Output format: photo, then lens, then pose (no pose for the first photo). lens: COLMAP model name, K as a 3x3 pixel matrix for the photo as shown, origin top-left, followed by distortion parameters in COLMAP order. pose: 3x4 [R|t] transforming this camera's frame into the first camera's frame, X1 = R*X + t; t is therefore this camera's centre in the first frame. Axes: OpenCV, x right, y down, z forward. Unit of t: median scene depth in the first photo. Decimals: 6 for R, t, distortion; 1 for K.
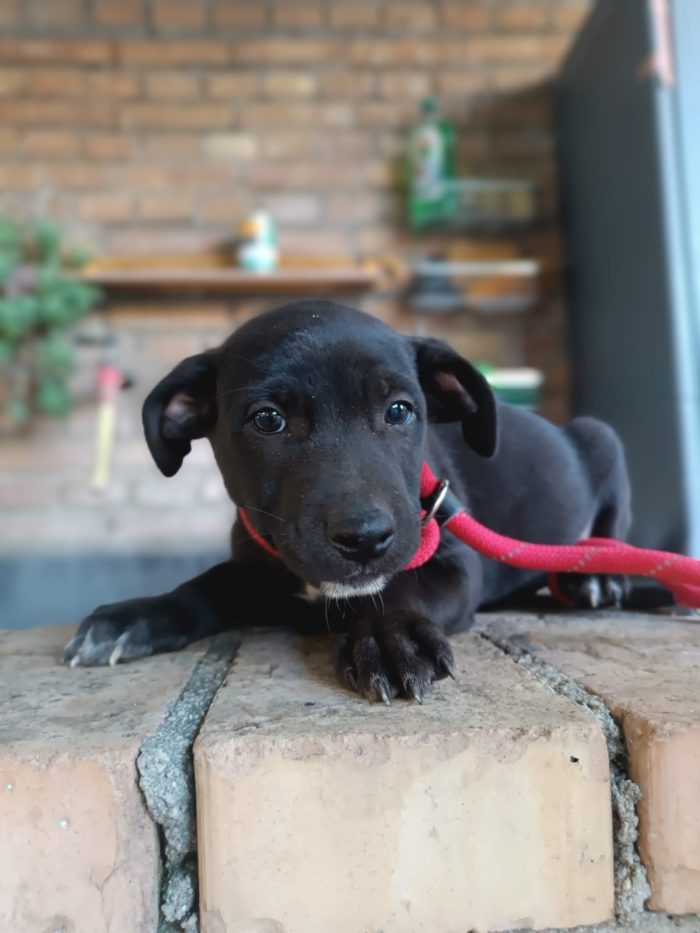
lens RADIAL K [[712.8, 0, 353.0], [0, 712.8, 449.5], [0, 0, 1]] dist [-0.074387, 0.033302]
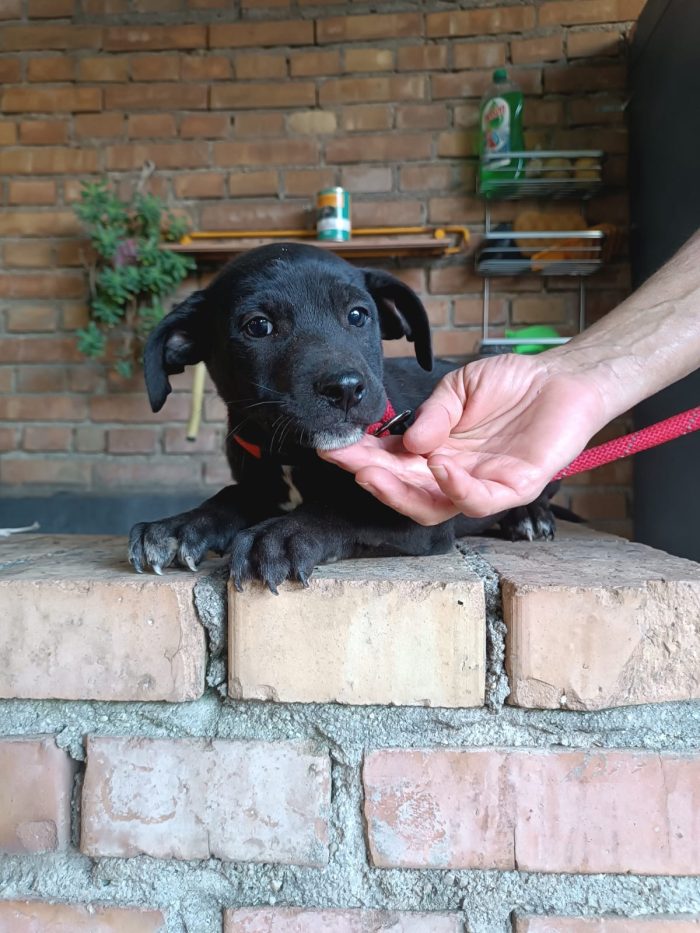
lens RADIAL K [[699.9, 0, 349.1], [0, 699.9, 447.9], [0, 0, 1]] dist [0.043873, -0.184885]
pose [[0.990504, 0.021459, -0.135795, 0.270678], [-0.013282, 0.998059, 0.060837, 0.001558], [0.136837, -0.058456, 0.988867, -0.568940]]
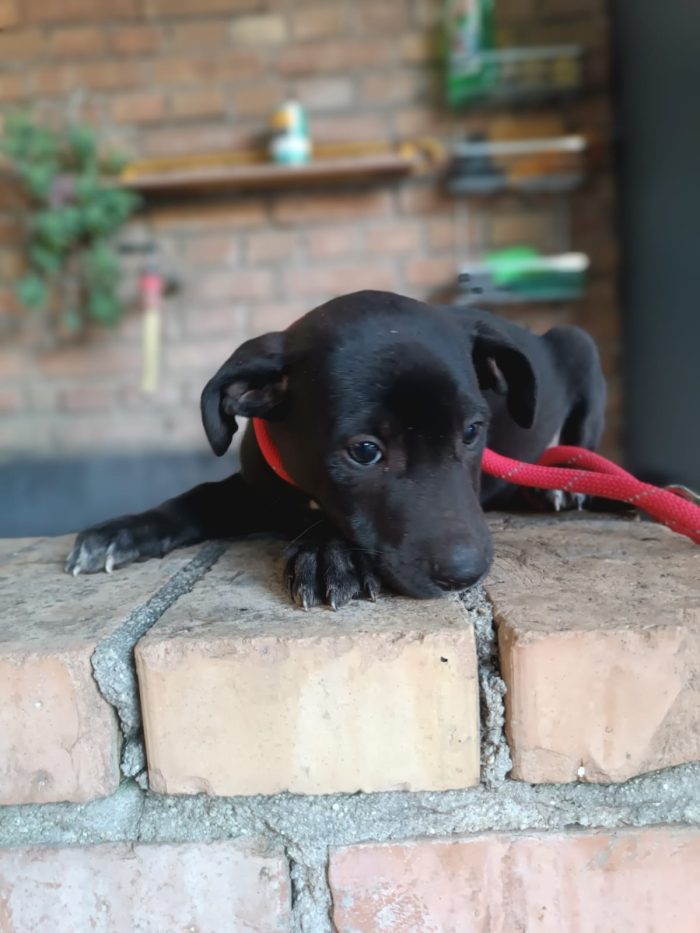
lens RADIAL K [[712.8, 0, 353.0], [0, 712.8, 449.5], [0, 0, 1]] dist [-0.074387, 0.033302]
pose [[0.994081, -0.025423, -0.105624, 0.293738], [0.042452, 0.985836, 0.162252, -0.107311], [0.100003, -0.165776, 0.981080, -0.128418]]
